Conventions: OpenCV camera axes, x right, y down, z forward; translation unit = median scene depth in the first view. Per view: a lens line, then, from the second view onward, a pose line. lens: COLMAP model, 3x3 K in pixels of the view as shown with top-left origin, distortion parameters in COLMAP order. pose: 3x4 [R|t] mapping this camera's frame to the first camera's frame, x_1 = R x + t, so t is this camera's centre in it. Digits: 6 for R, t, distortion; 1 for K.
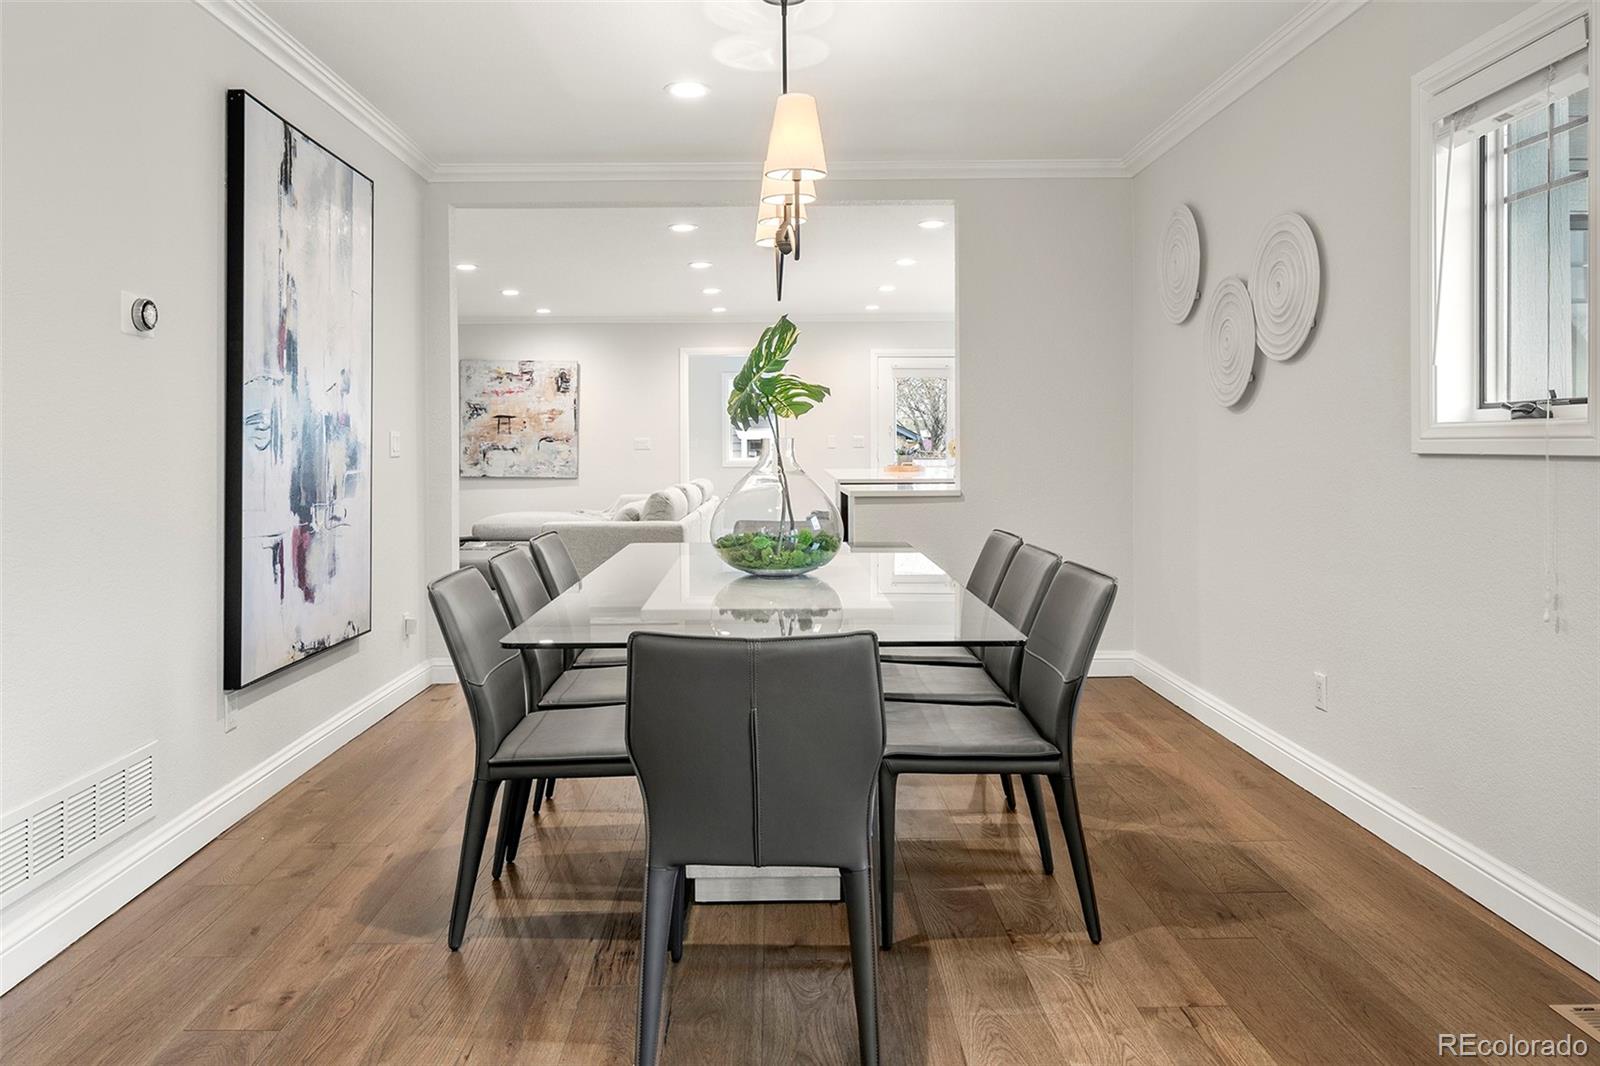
lens RADIAL K [[1119.6, 0, 797.4], [0, 1119.6, 444.7], [0, 0, 1]] dist [-0.003894, -0.000992]
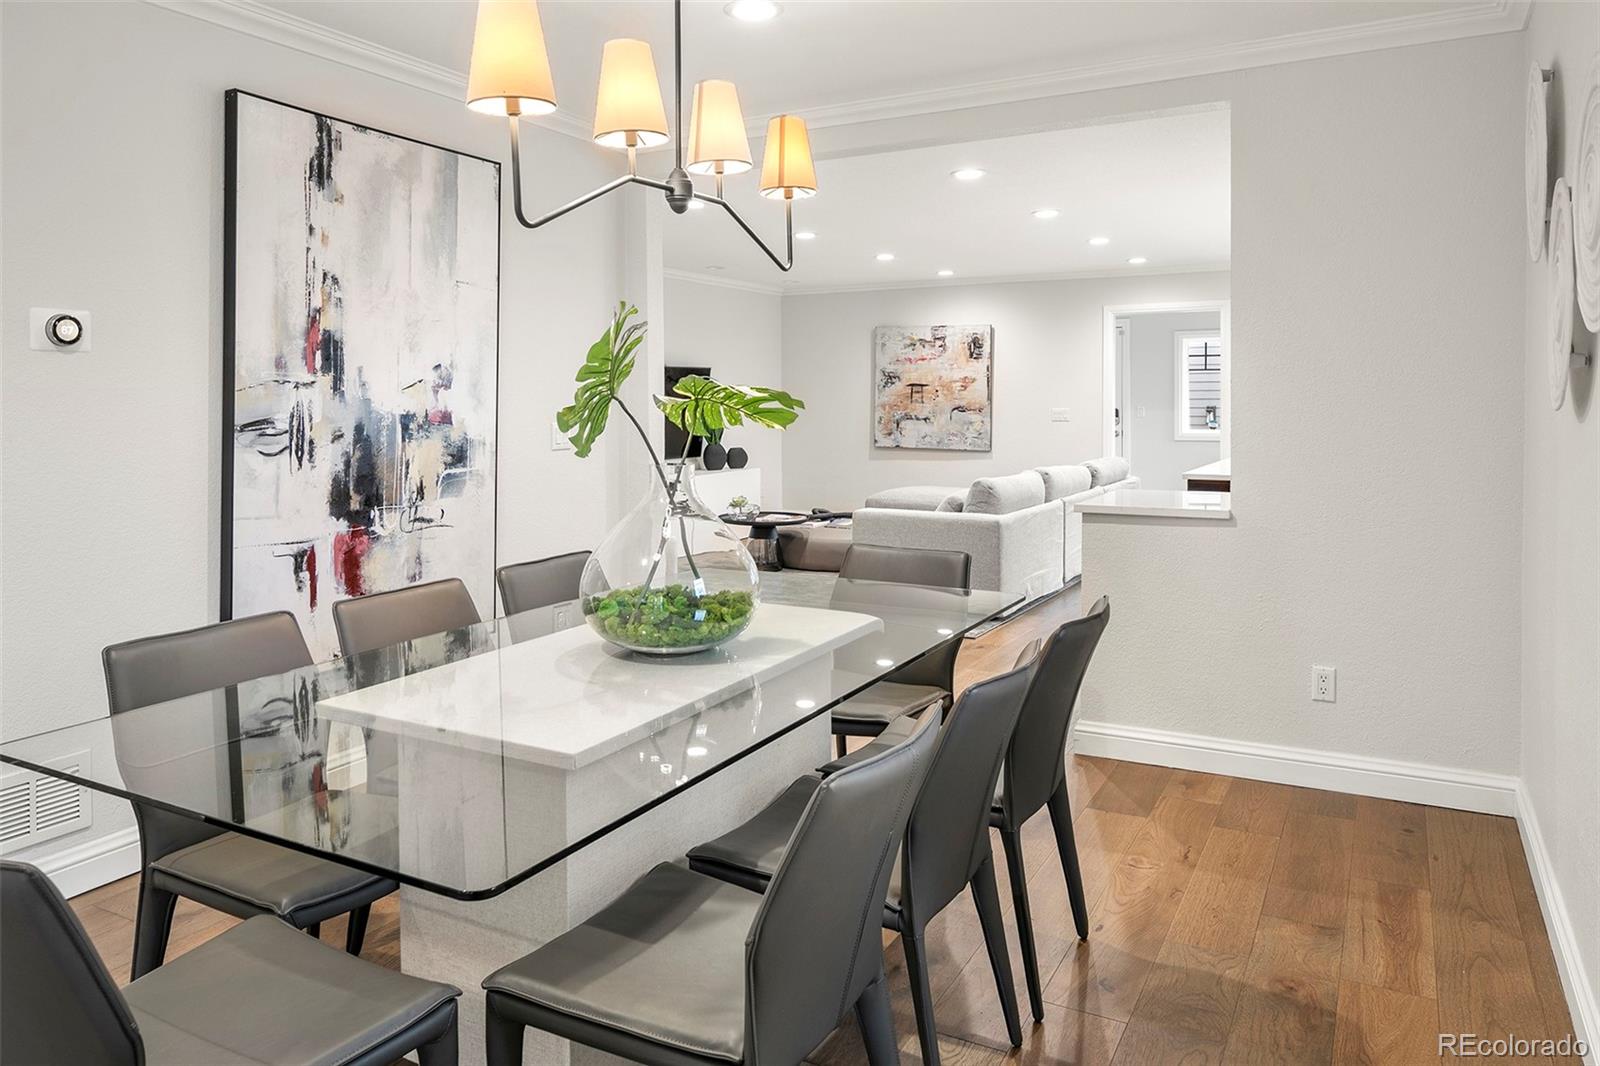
lens RADIAL K [[1120.4, 0, 786.1], [0, 1120.4, 405.1], [0, 0, 1]] dist [-0.006137, 0.003014]
pose [[0.866006, 0.005829, -0.500000, 0.120205], [-0.002658, 0.999972, 0.007053, -0.014459], [0.500027, -0.004779, 0.865997, 0.114926]]
